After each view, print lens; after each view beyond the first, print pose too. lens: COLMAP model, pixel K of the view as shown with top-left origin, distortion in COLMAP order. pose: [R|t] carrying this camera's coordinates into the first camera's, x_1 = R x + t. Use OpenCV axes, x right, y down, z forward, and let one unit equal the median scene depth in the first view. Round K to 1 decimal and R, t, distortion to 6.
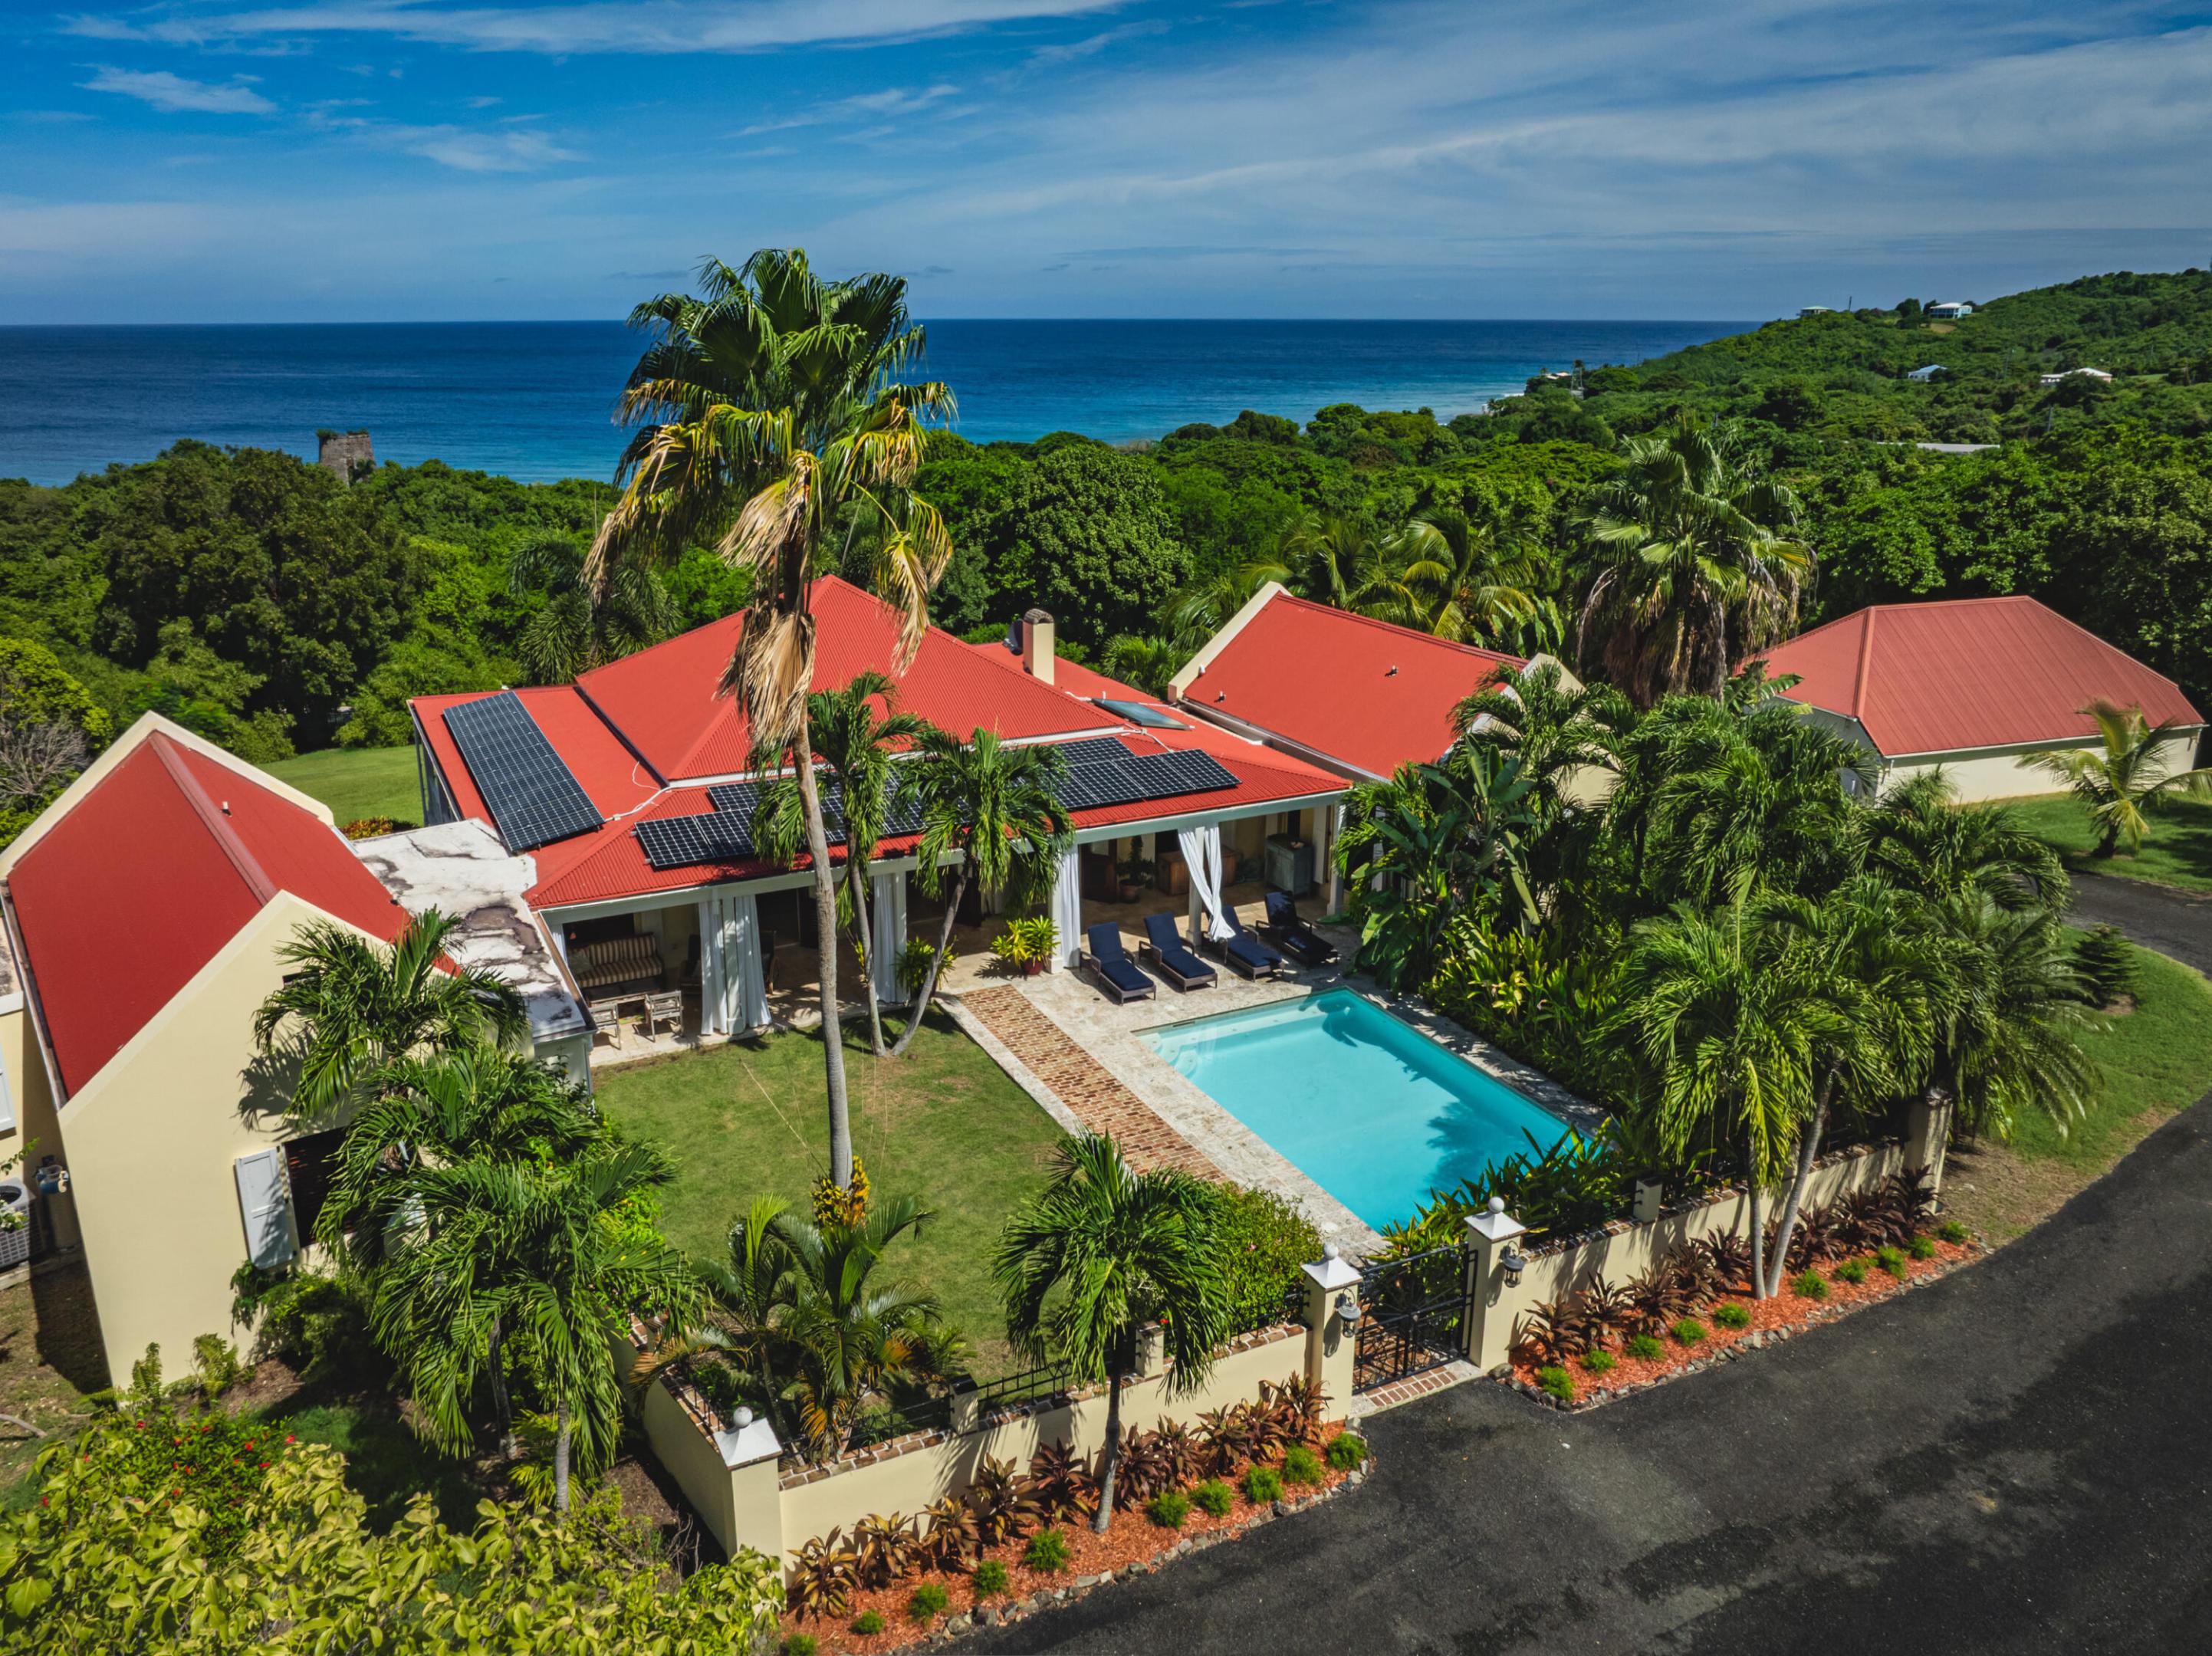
lens RADIAL K [[1520.5, 0, 1145.1], [0, 1520.5, 835.0], [0, 0, 1]] dist [-0.105618, 0.079785]
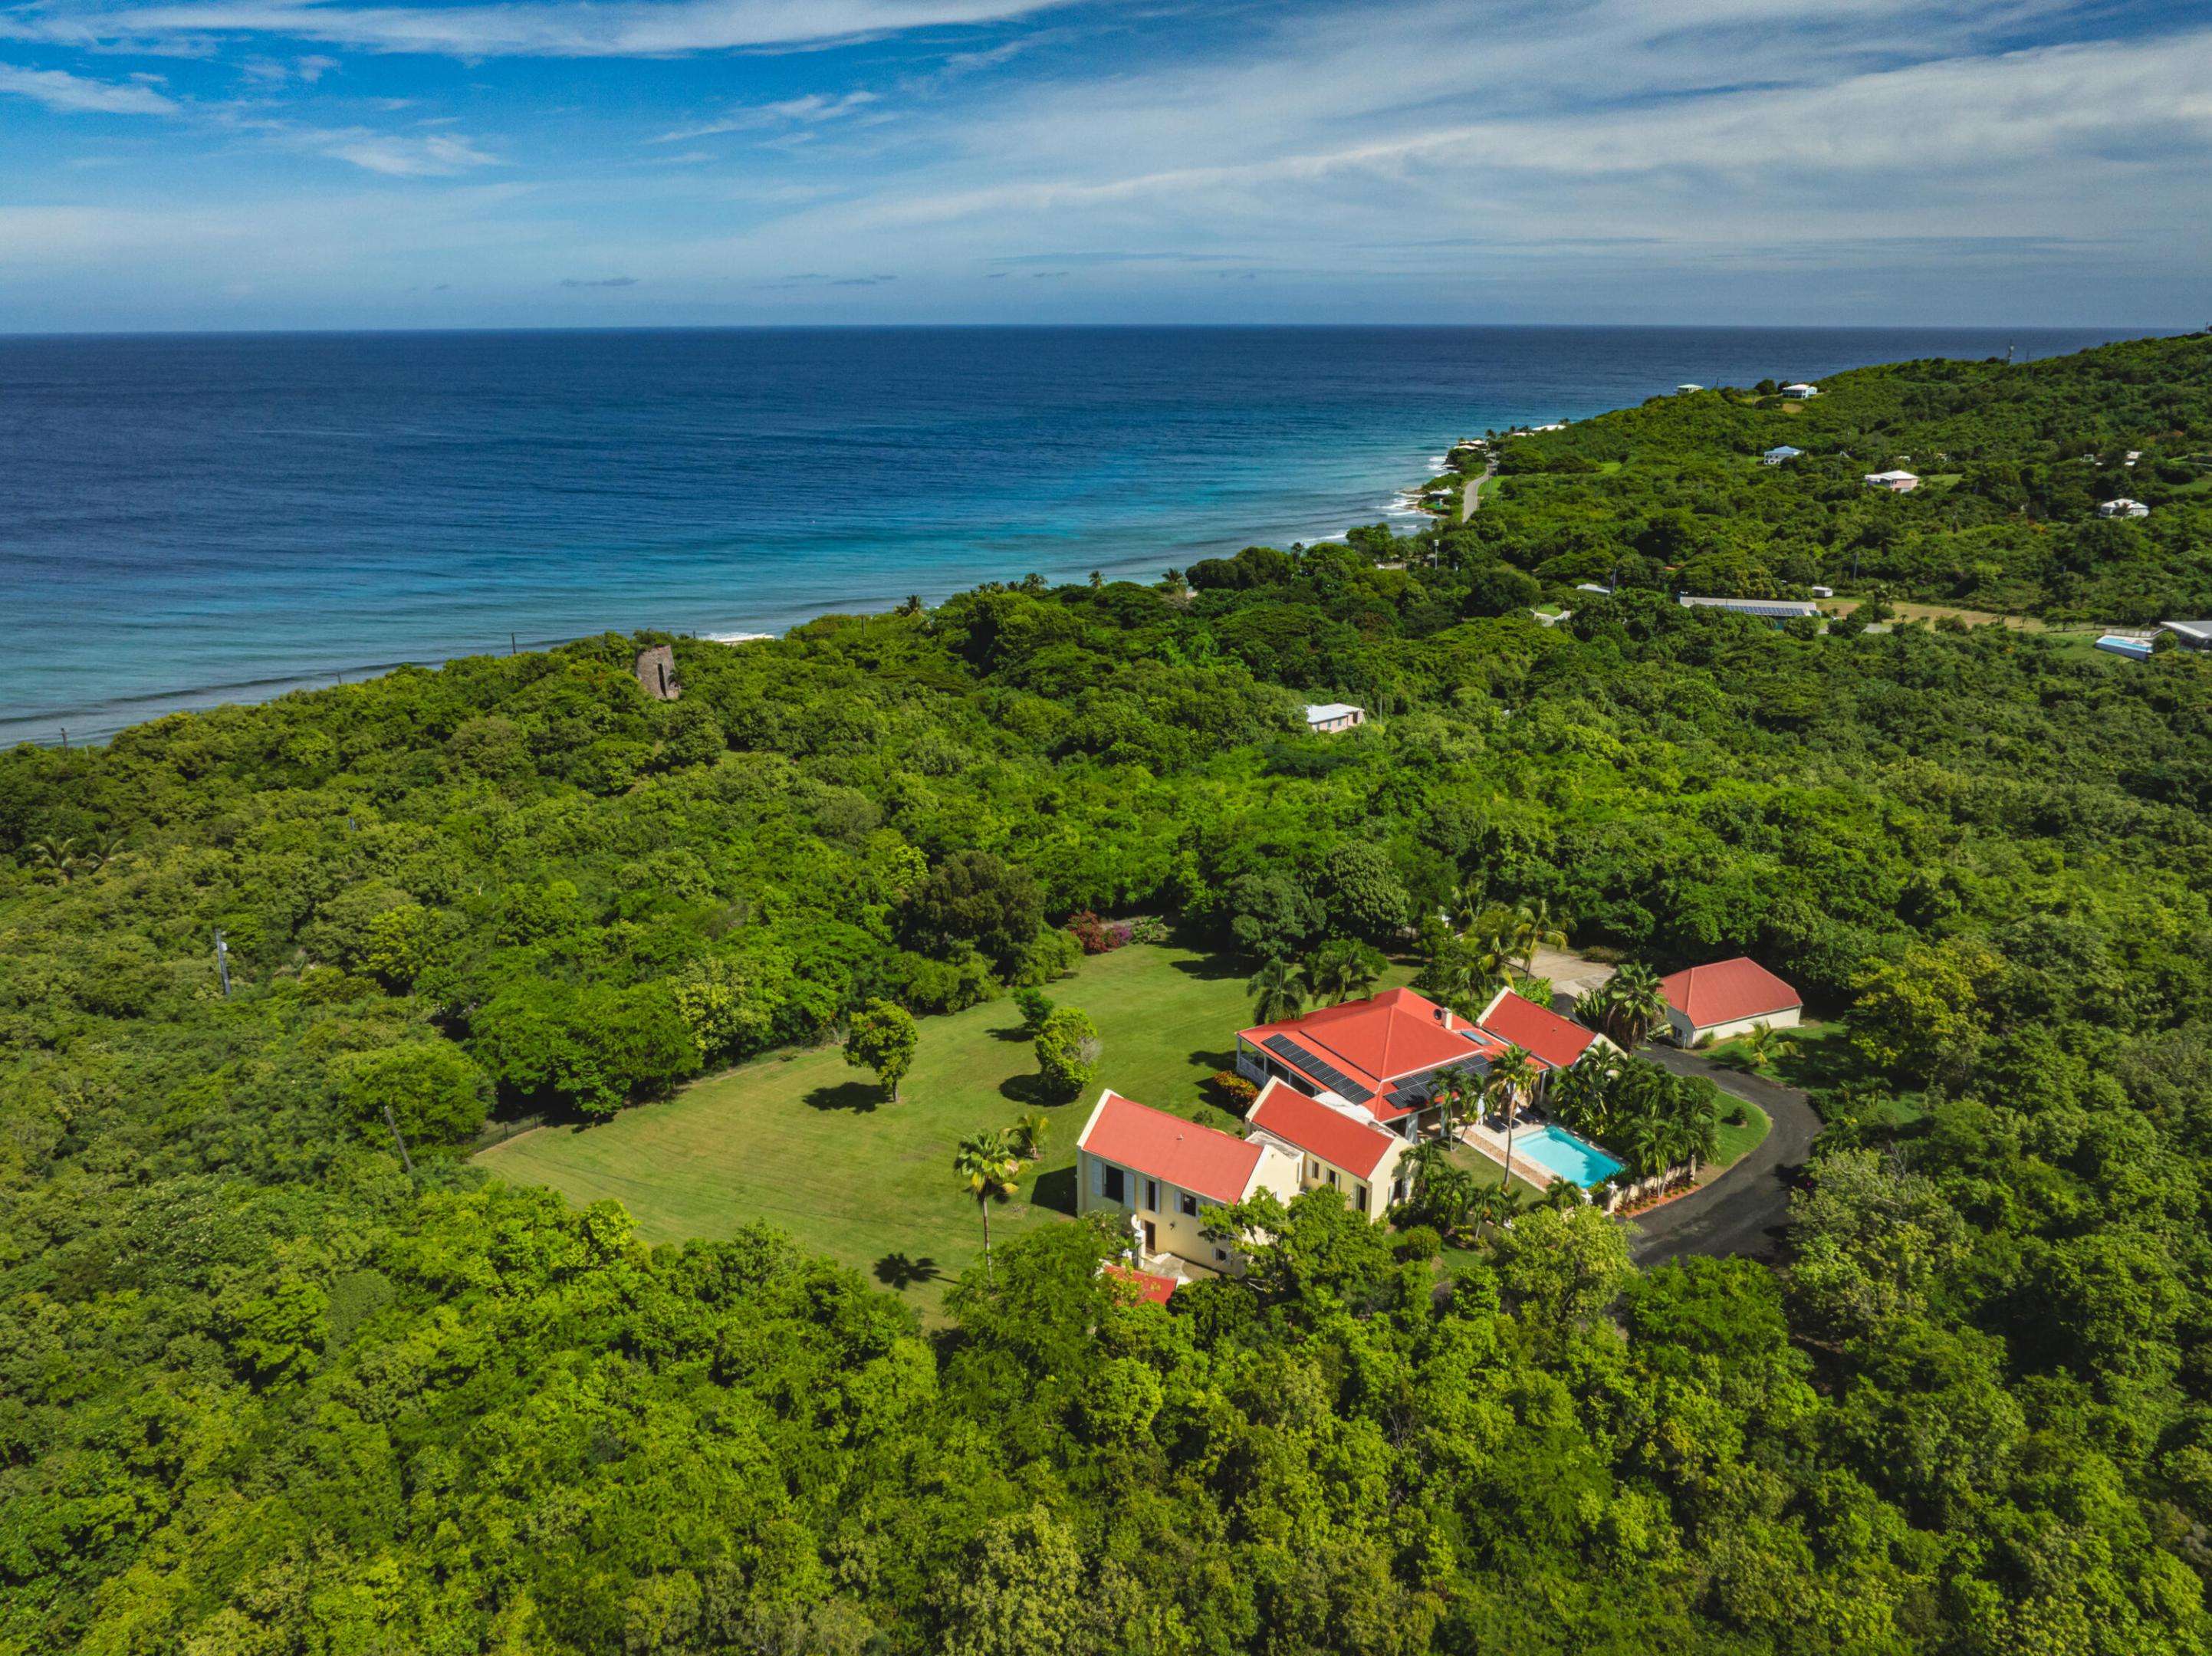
lens RADIAL K [[1557.6, 0, 1106.0], [0, 1557.6, 828.0], [0, 0, 1]] dist [-0.048068, 0.033730]
pose [[0.997897, -0.037306, 0.053002, -0.247077], [0.035172, 0.998555, 0.040642, -0.178207], [-0.054441, -0.038692, 0.997767, -0.596174]]
